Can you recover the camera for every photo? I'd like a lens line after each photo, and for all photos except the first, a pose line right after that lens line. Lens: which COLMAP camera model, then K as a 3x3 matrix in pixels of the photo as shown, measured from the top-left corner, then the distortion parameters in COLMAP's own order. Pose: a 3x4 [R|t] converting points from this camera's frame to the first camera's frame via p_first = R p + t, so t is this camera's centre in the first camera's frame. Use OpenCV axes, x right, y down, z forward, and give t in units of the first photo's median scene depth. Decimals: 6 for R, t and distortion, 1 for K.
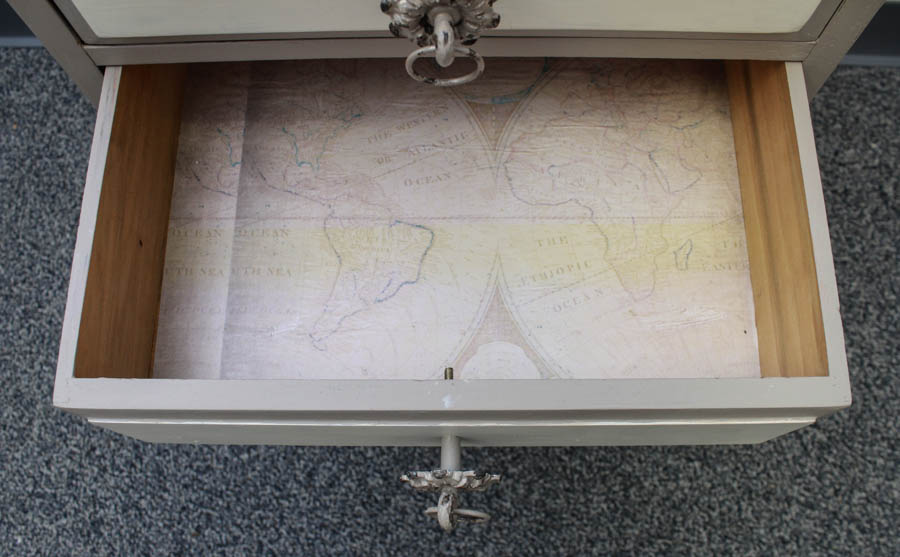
lens RADIAL K [[782.3, 0, 448.7], [0, 782.3, 321.9], [0, 0, 1]] dist [-0.150990, 0.090267]
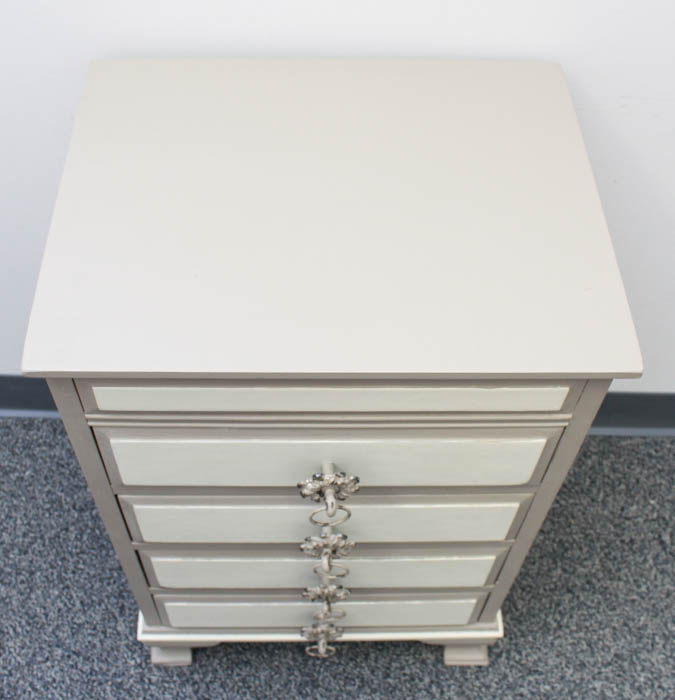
lens RADIAL K [[924.2, 0, 322.6], [0, 924.2, 336.2], [0, 0, 1]] dist [-0.106038, 0.000000]
pose [[0.998659, 0.007492, 0.051221, -0.058846], [0.010242, 0.941311, -0.337384, 0.007196], [-0.050742, 0.337456, 0.939973, -0.521630]]
